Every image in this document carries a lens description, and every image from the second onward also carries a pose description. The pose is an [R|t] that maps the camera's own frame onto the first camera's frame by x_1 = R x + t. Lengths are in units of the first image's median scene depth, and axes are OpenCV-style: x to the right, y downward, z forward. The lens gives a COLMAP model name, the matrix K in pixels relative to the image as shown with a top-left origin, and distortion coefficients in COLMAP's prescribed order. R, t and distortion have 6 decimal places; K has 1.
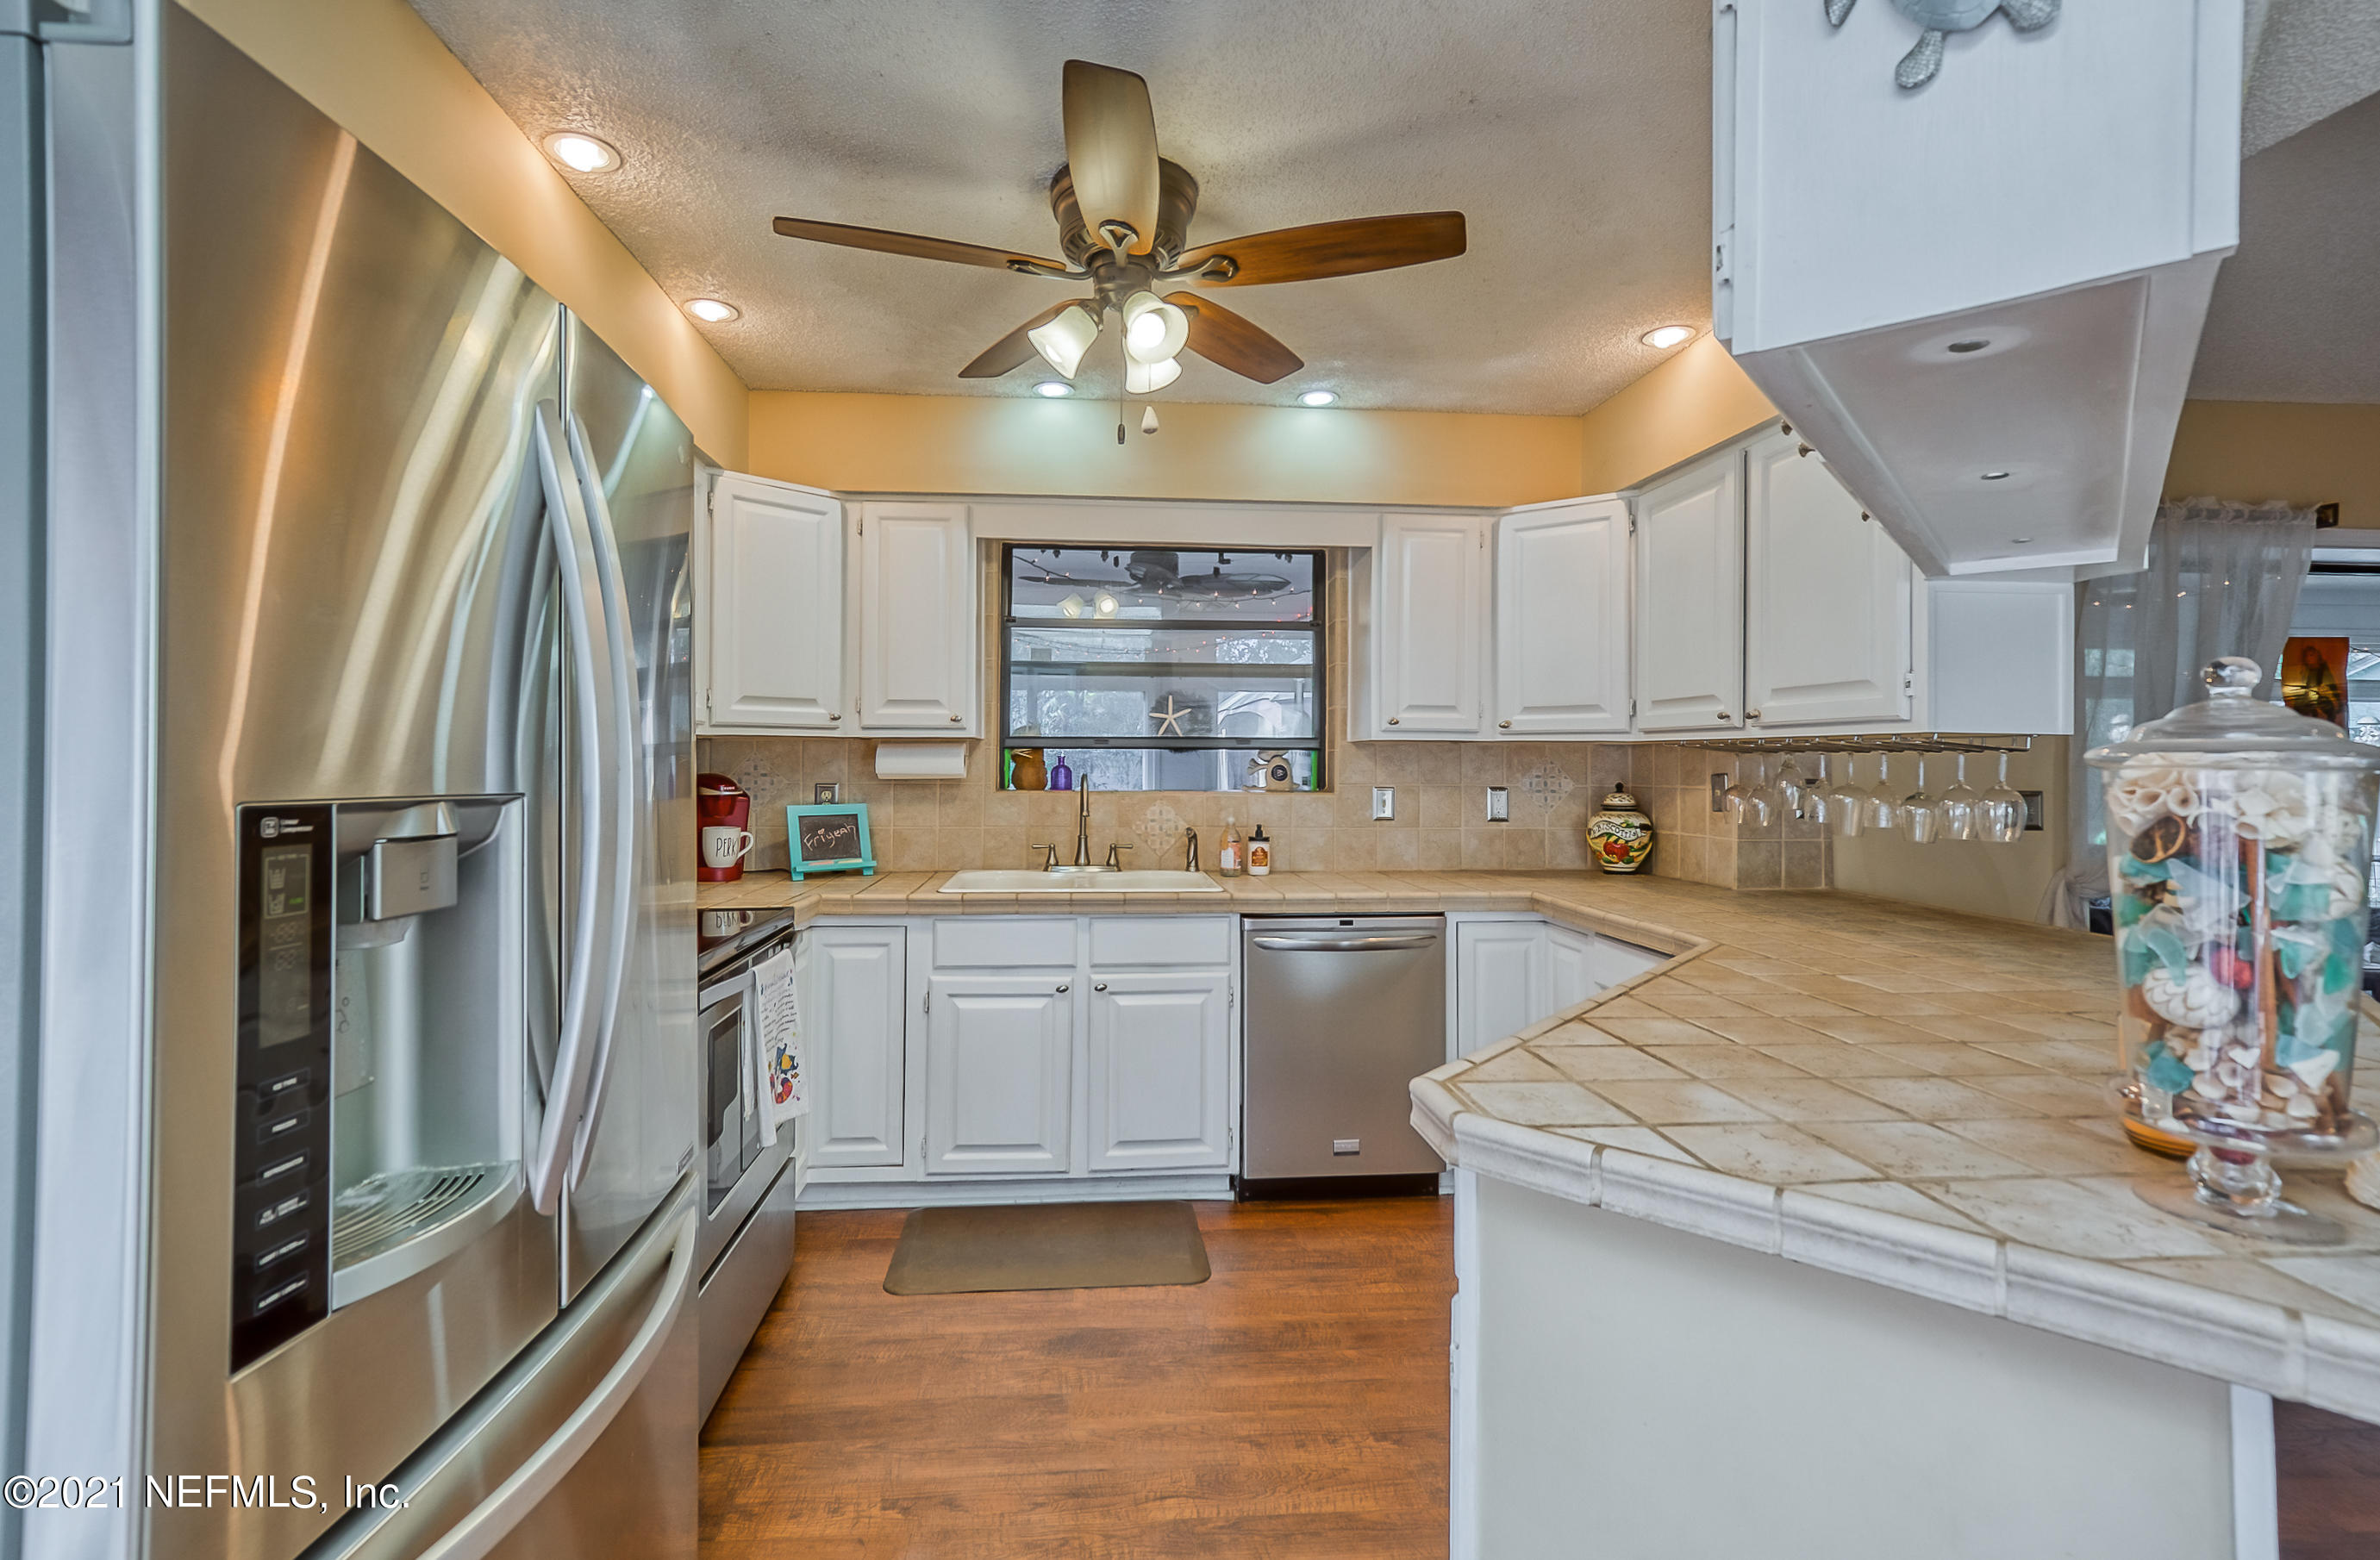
lens RADIAL K [[1070.4, 0, 1150.9], [0, 1070.4, 730.1], [0, 0, 1]] dist [-0.002678, 0.000351]
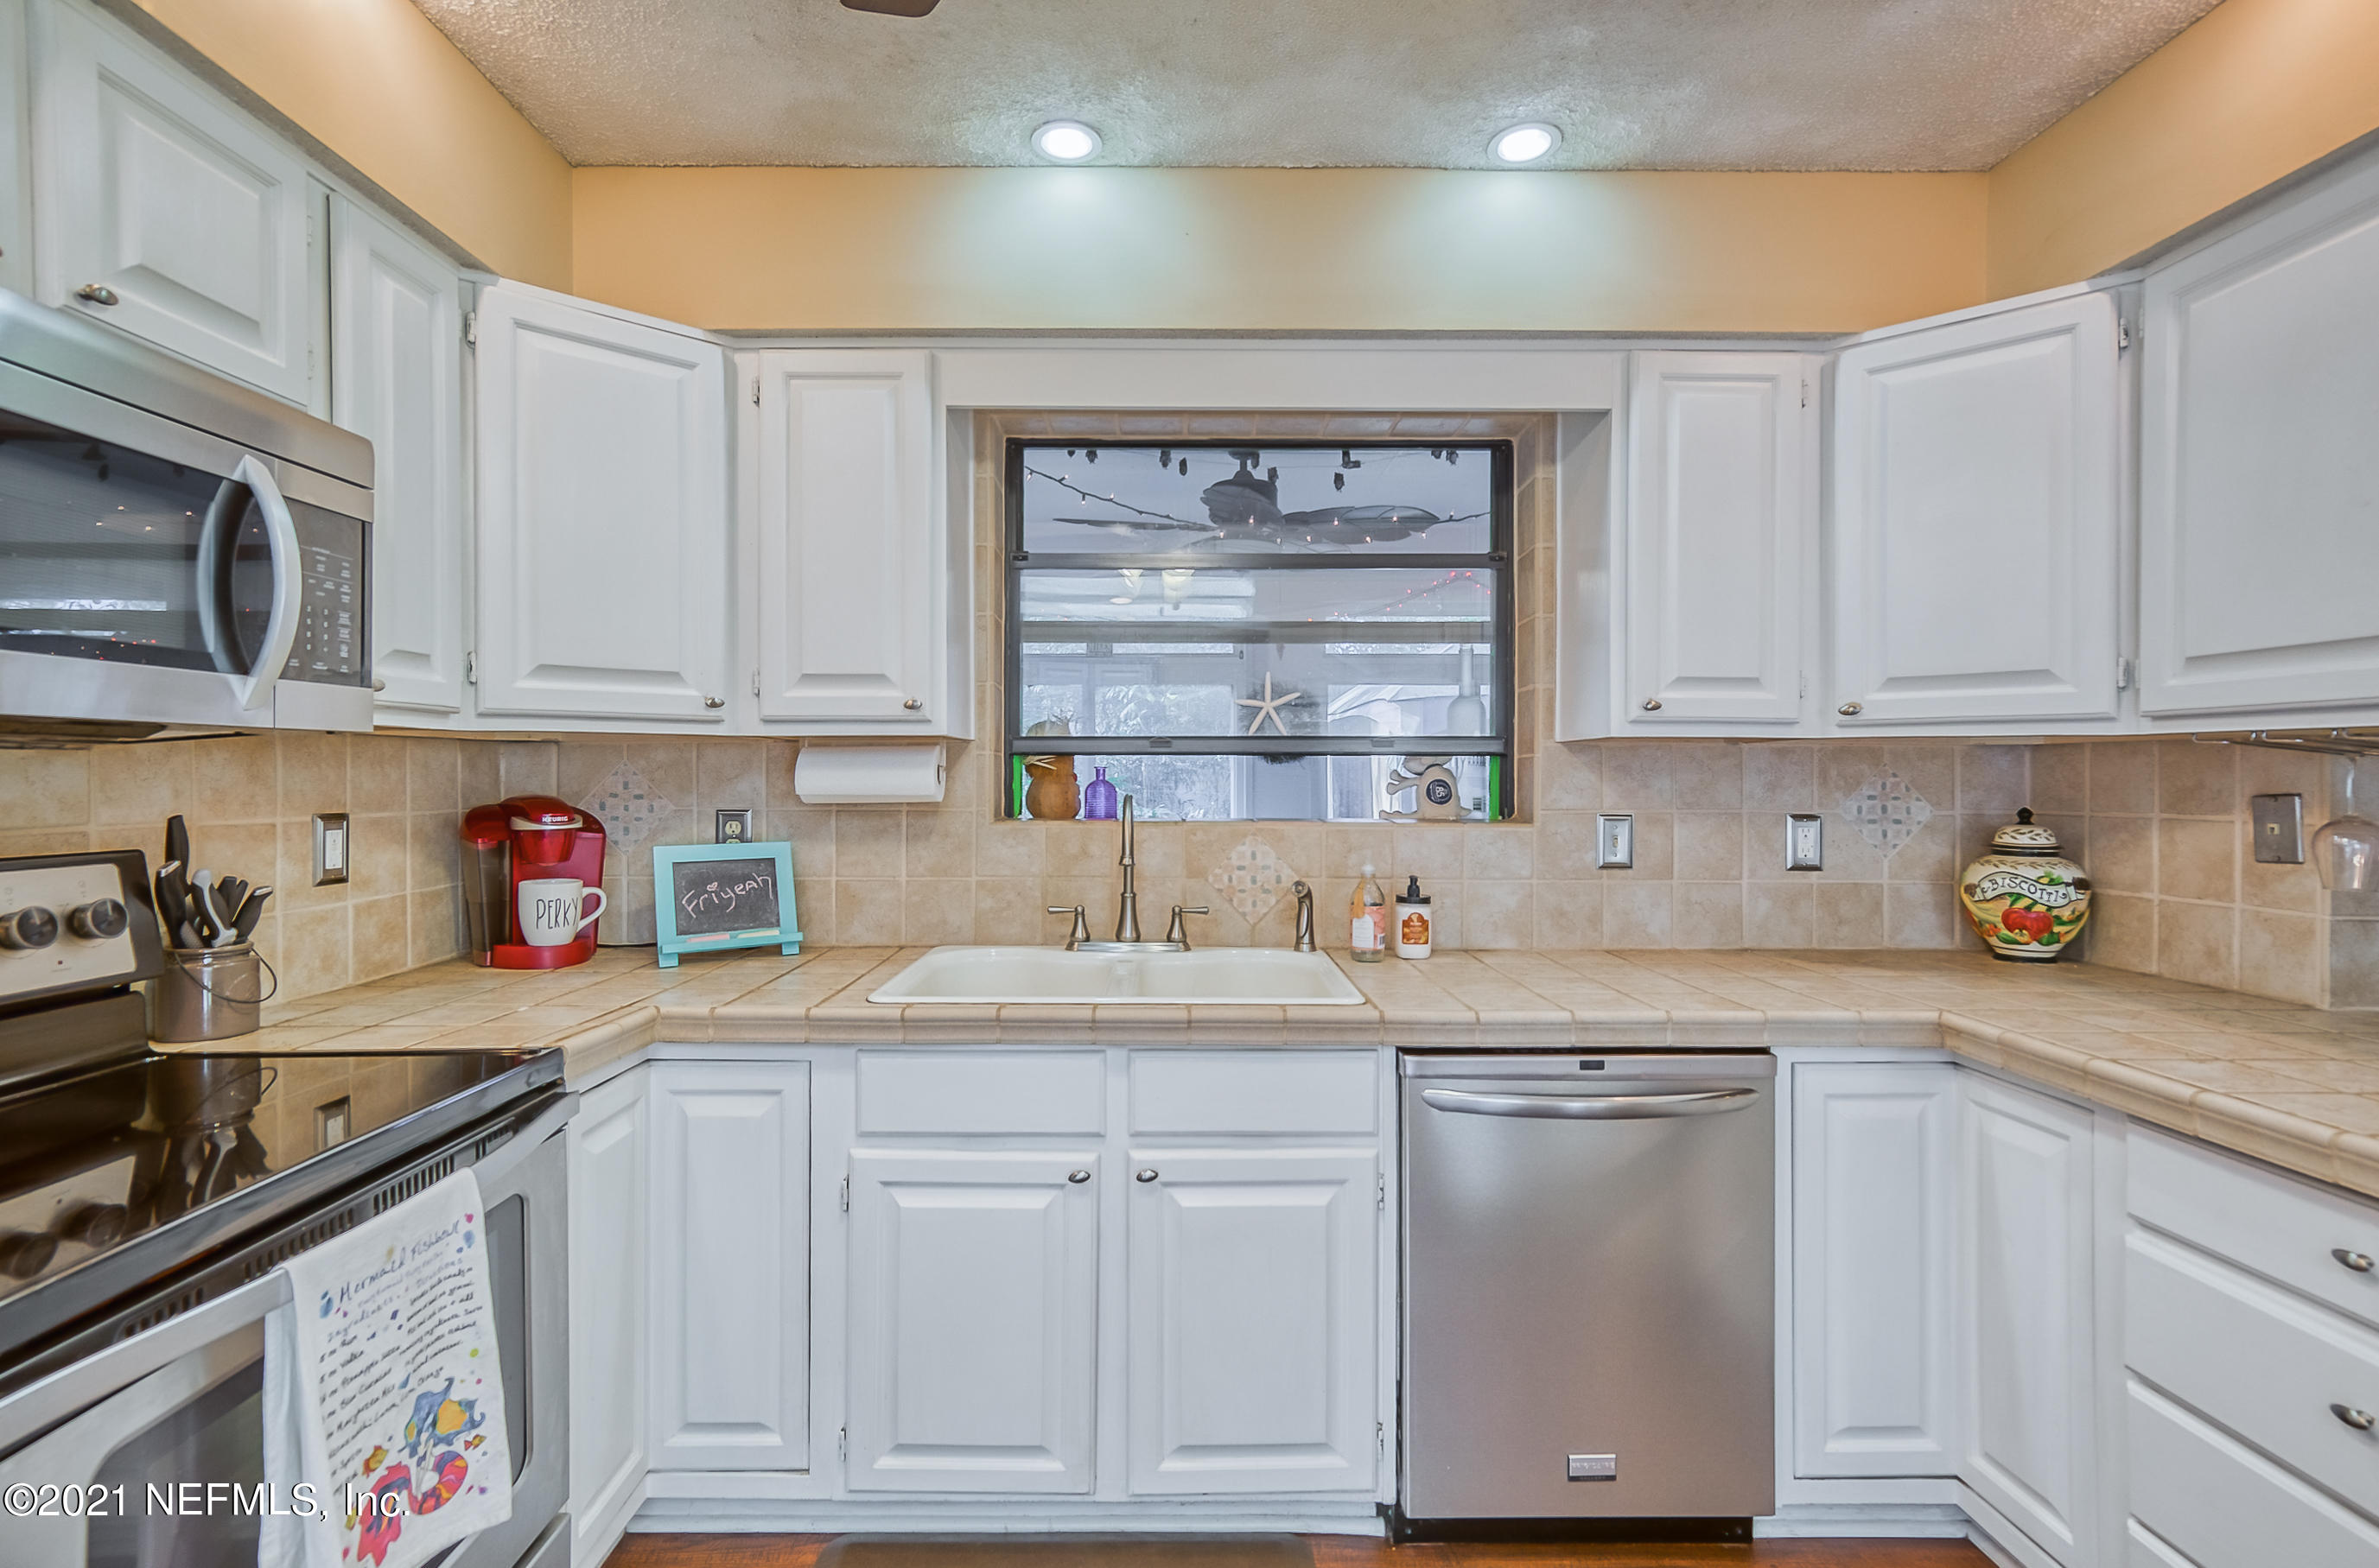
lens RADIAL K [[1096.3, 0, 1160.0], [0, 1096.3, 767.3], [0, 0, 1]] dist [0.003344, 0.000488]
pose [[0.997033, -0.003435, -0.076904, 0.004273], [0.005132, 0.999748, 0.021875, 0.011101], [0.076809, -0.022204, 0.996799, 0.363114]]
